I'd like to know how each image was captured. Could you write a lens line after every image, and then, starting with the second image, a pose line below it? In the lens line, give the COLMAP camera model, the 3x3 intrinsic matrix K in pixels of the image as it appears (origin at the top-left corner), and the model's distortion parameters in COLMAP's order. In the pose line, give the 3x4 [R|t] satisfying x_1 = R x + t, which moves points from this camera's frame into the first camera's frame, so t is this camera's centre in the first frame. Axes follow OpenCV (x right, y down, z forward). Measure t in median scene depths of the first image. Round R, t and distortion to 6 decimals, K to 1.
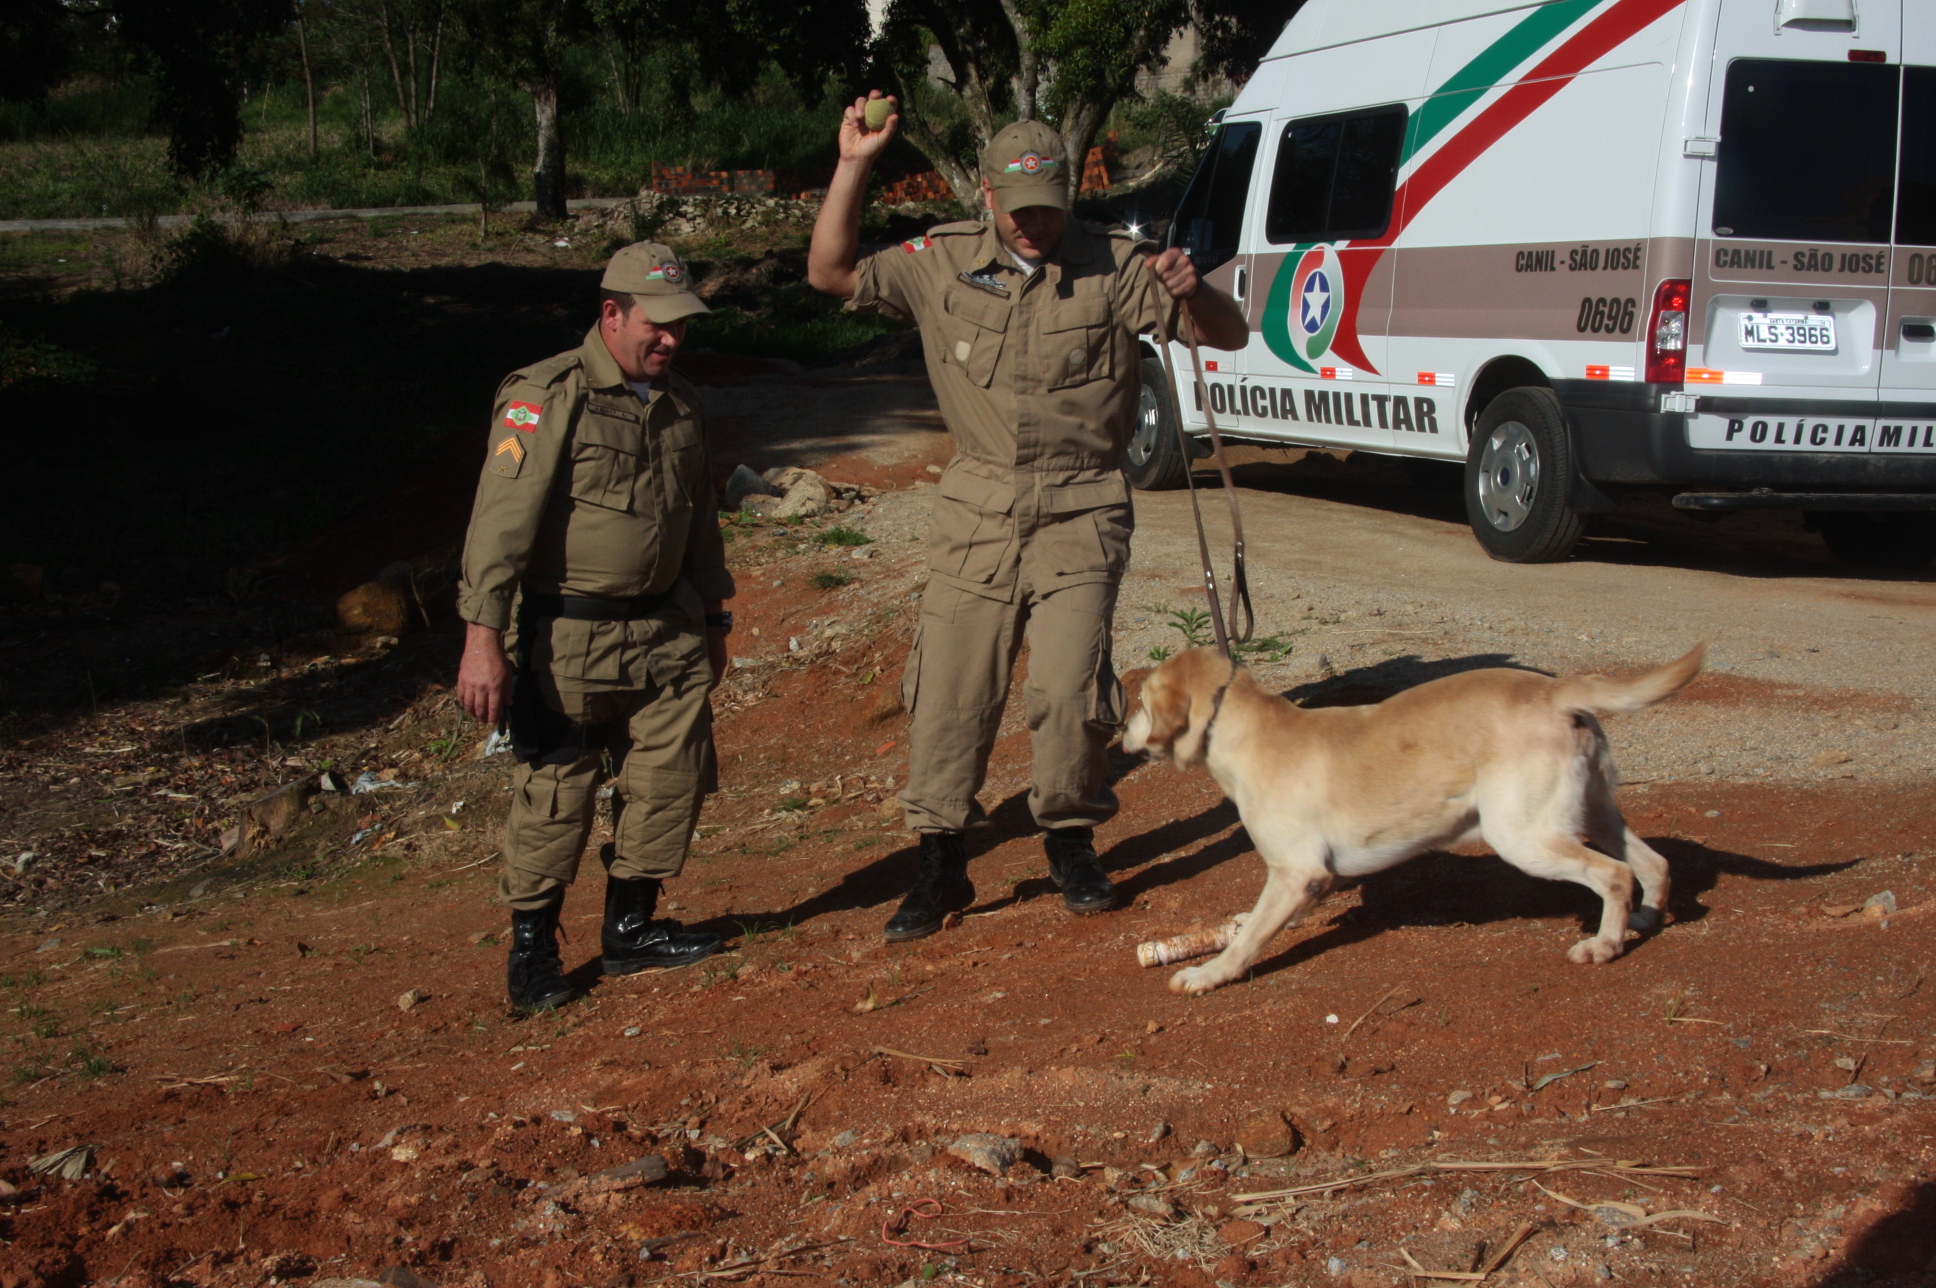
lens RADIAL K [[2734.3, 0, 967.9], [0, 2734.3, 645.2], [0, 0, 1]] dist [0.162330, 0.000000]
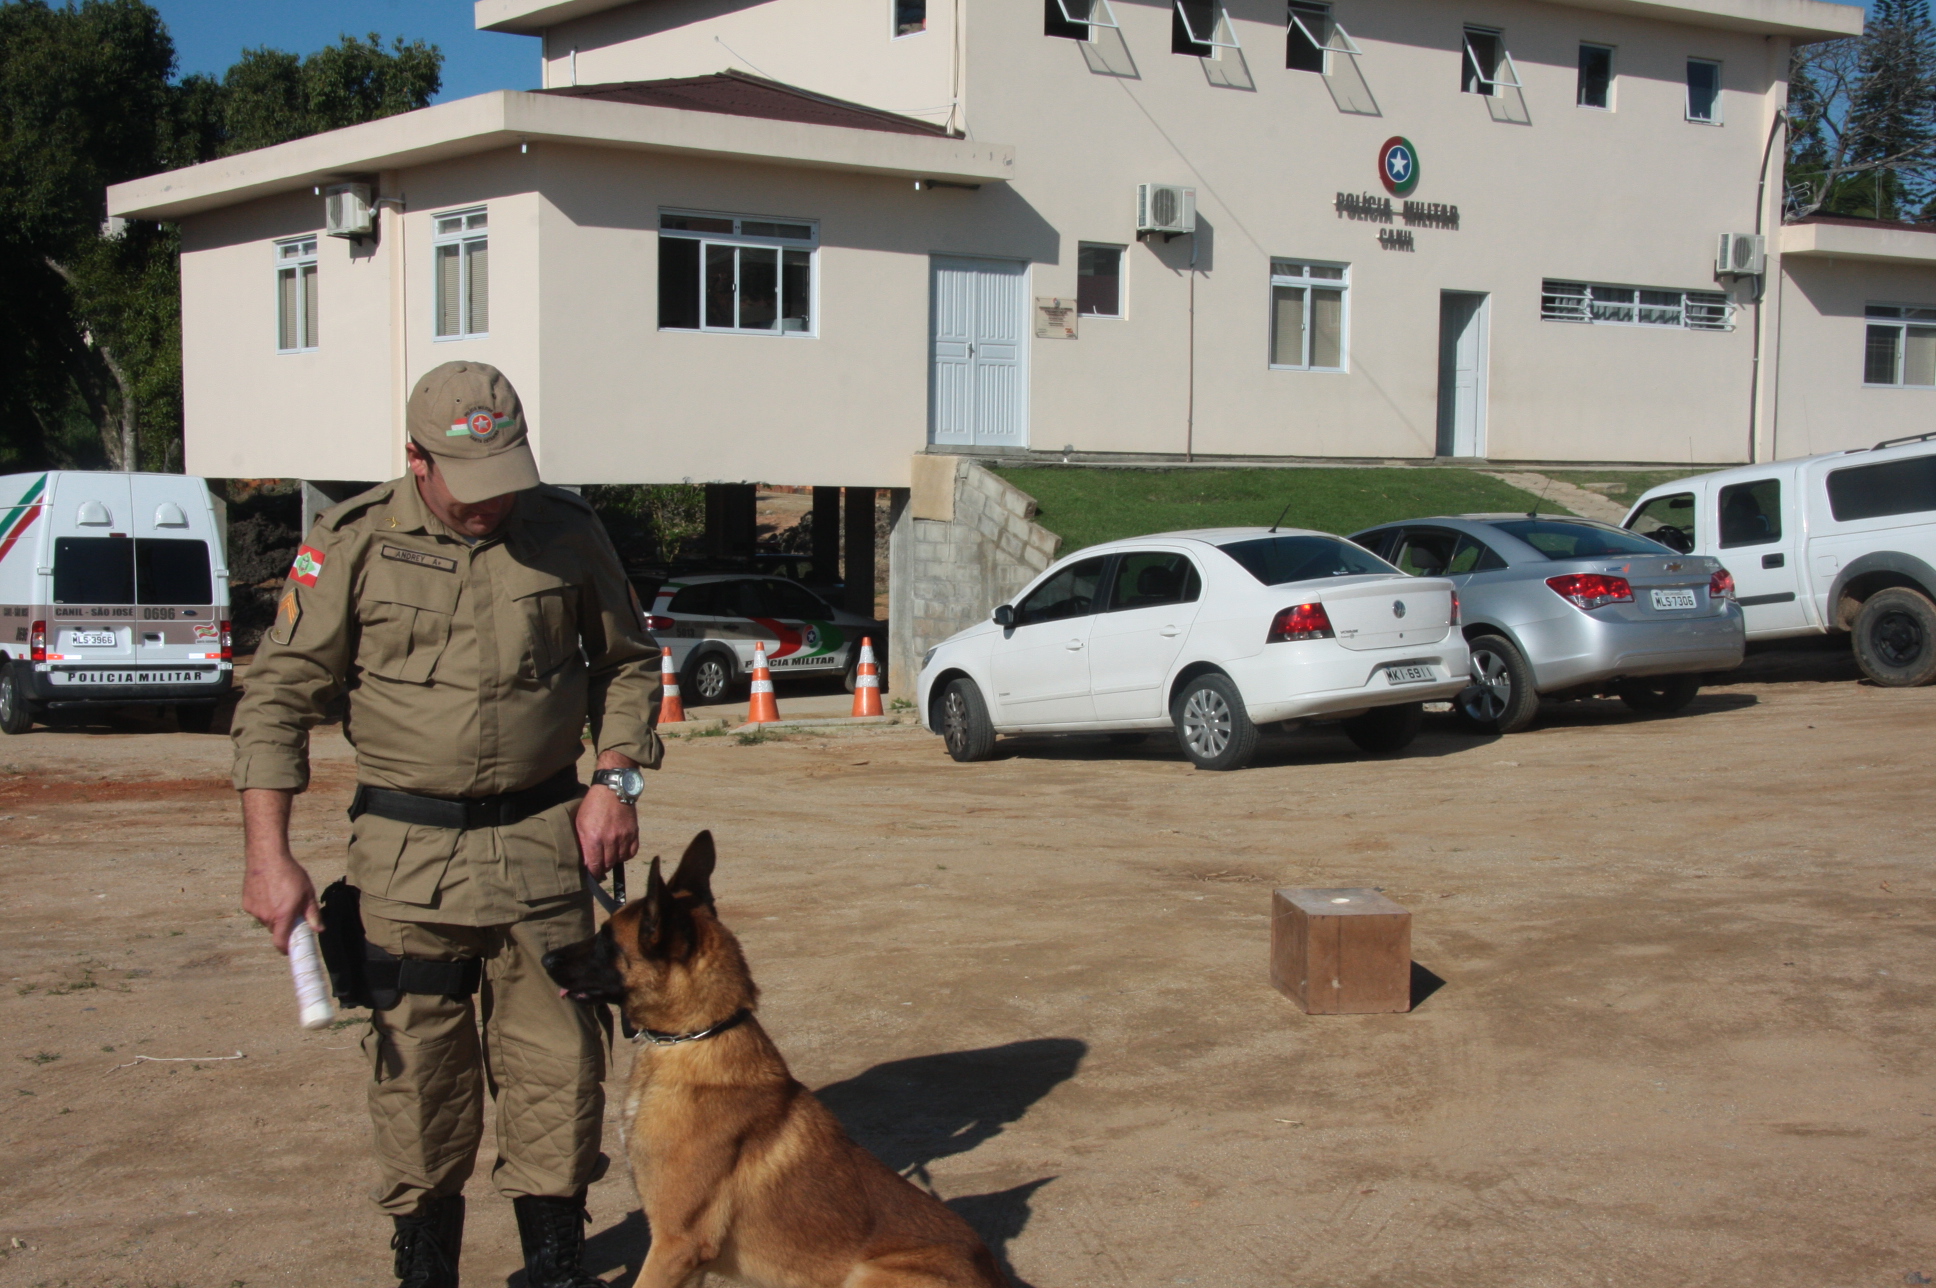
lens RADIAL K [[2734.3, 0, 968.1], [0, 2734.3, 639.3], [0, 0, 1]] dist [0.162330, 0.000000]
pose [[0.974178, -0.034027, 0.223204, 0.511861], [0.053579, 0.995180, -0.082133, 0.143993], [-0.219333, 0.091971, 0.971305, -1.694961]]
